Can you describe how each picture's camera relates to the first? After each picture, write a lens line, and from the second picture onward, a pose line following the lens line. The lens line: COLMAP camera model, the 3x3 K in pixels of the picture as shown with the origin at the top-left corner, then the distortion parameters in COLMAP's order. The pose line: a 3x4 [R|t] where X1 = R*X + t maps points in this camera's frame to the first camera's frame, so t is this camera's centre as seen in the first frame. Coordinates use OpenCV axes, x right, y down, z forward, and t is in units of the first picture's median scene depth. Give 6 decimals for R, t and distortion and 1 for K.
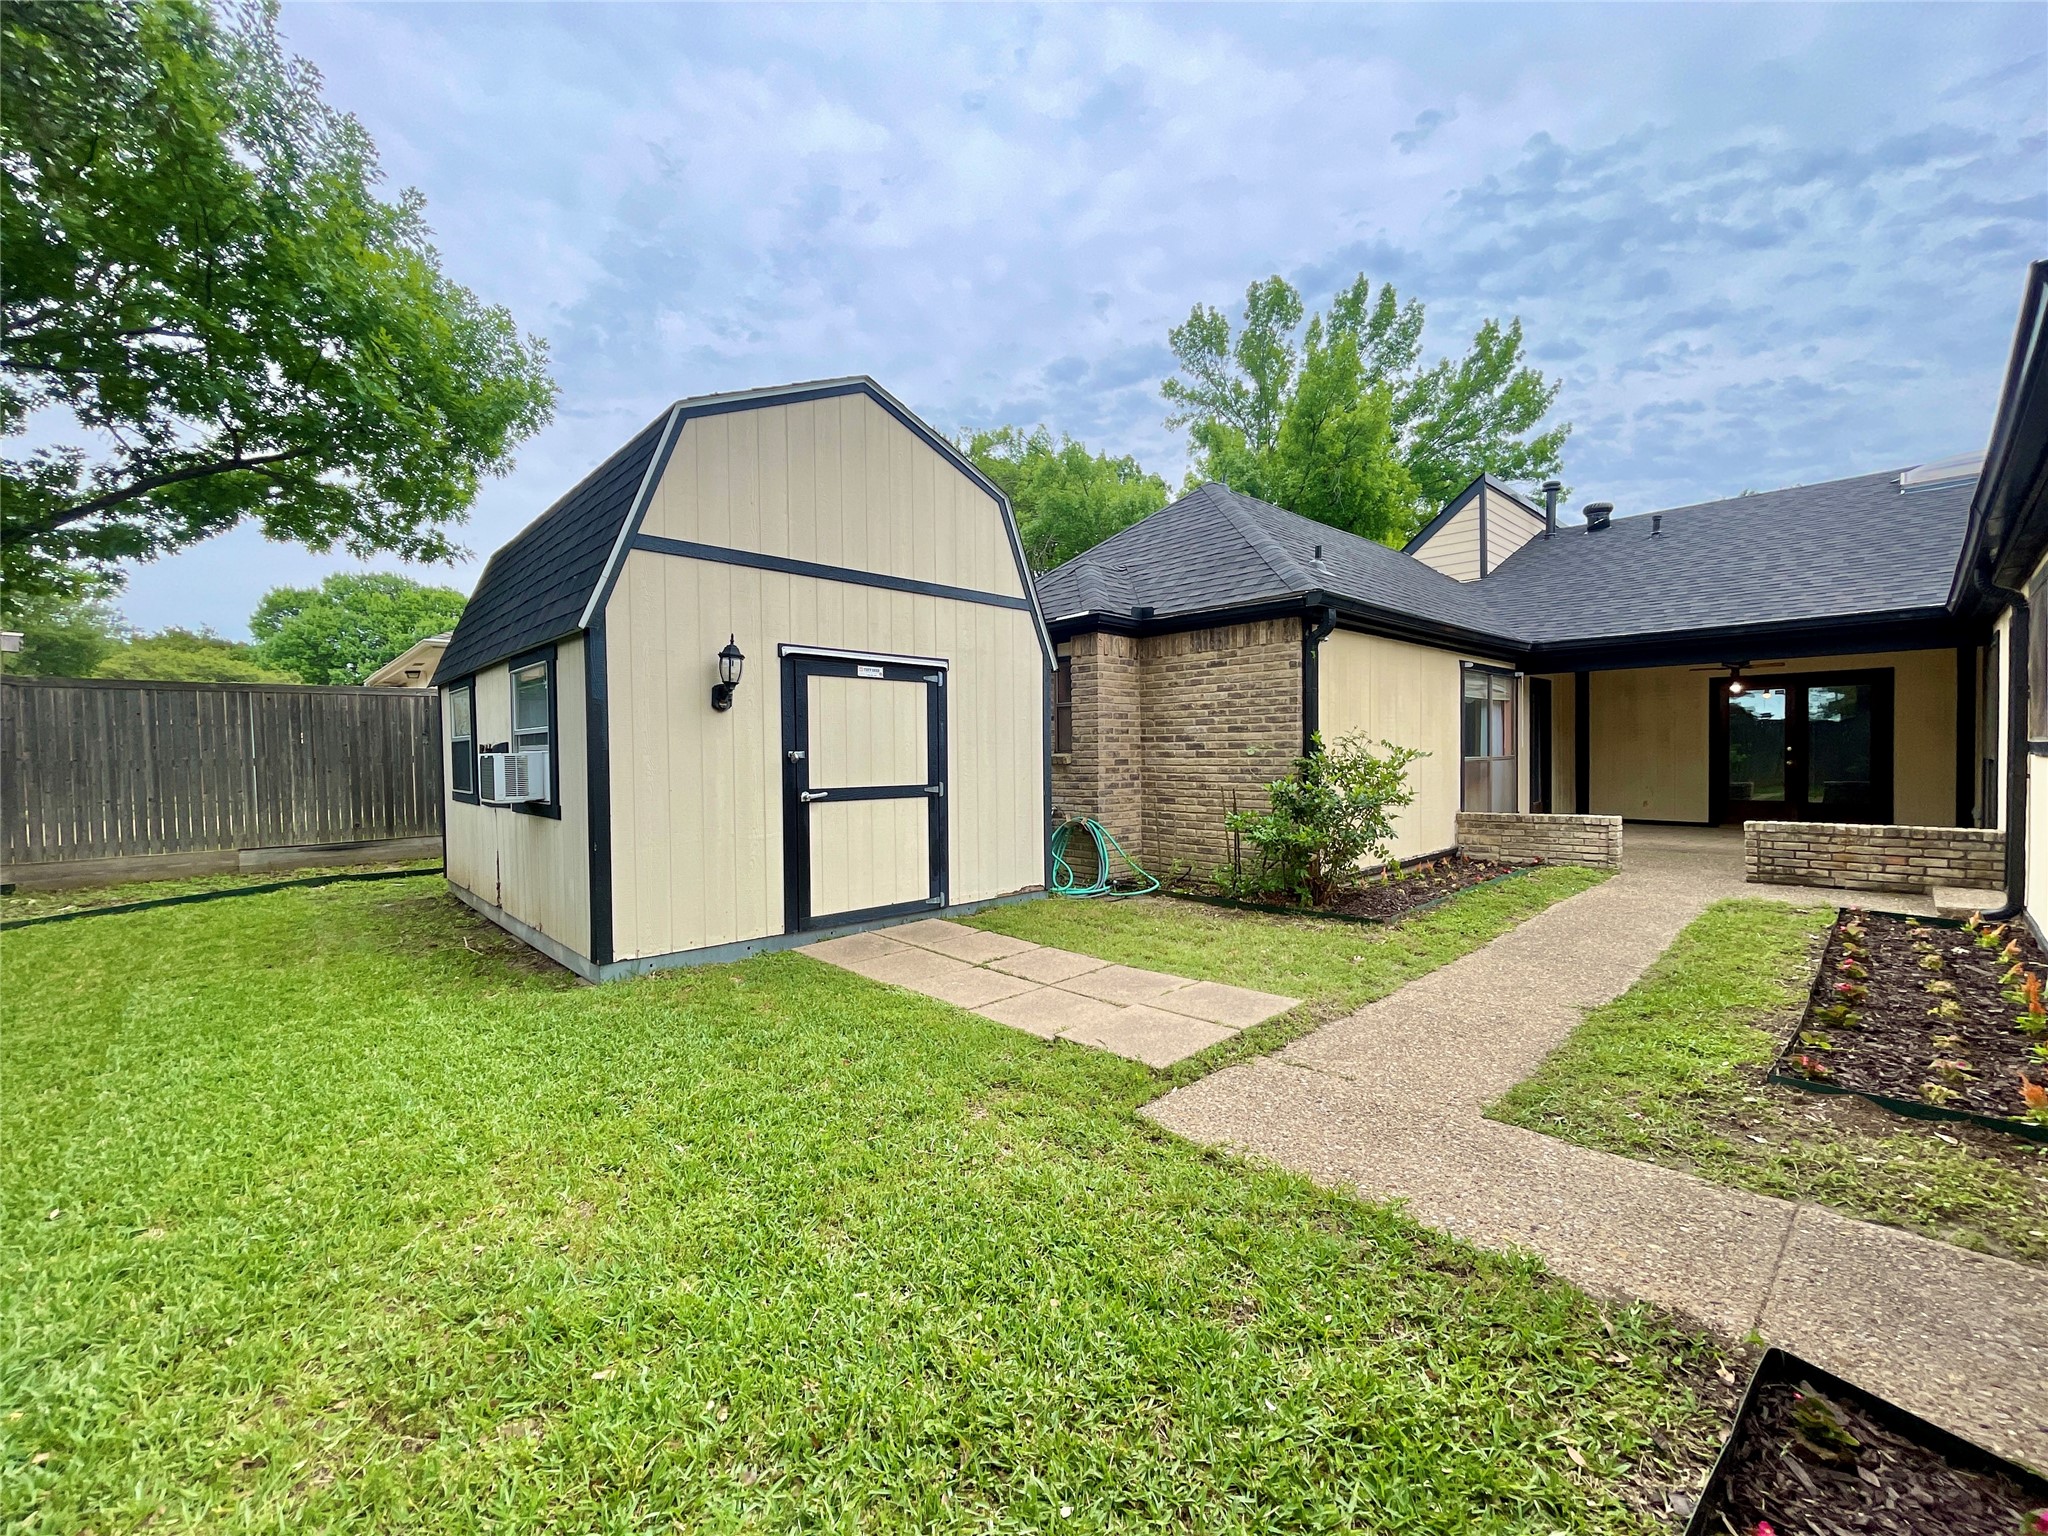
lens RADIAL K [[831.9, 0, 1024.0], [0, 831.9, 768.0], [0, 0, 1]] dist [0.000741, 0.000102]
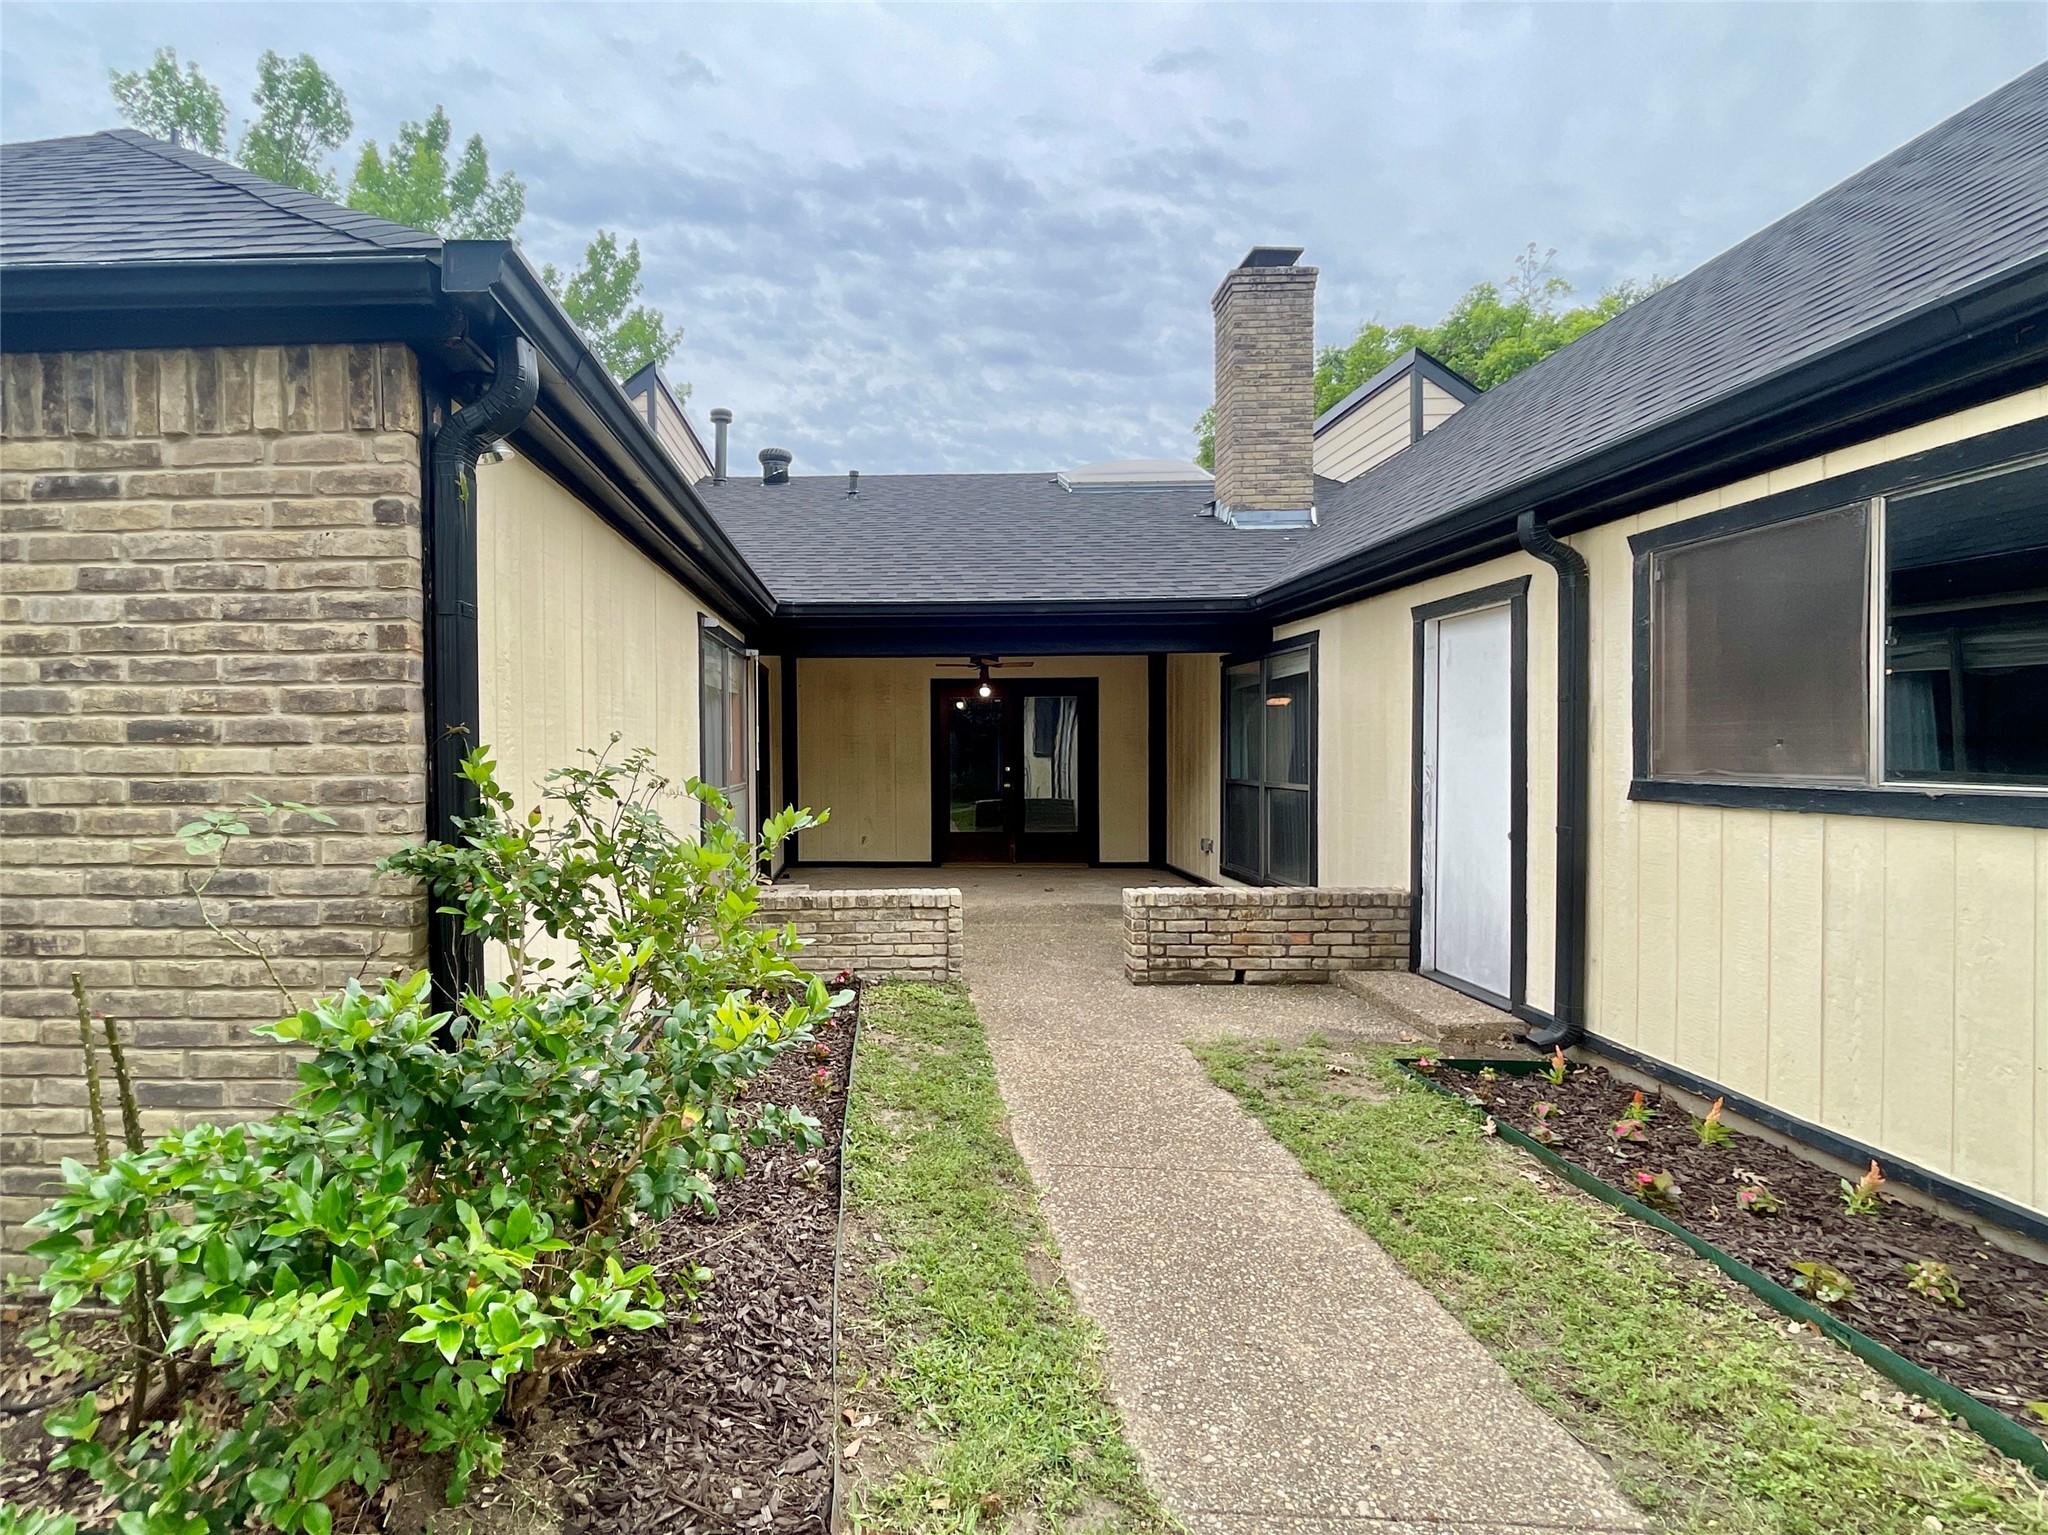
lens RADIAL K [[965.7, 0, 907.8], [0, 965.7, 775.8], [0, 0, 1]] dist [-0.023564, 0.014405]
pose [[0.662598, -0.012057, 0.748878, 0.179295], [0.012526, 0.999909, 0.005016, -0.030878], [-0.748870, 0.006057, 0.662689, 0.599816]]
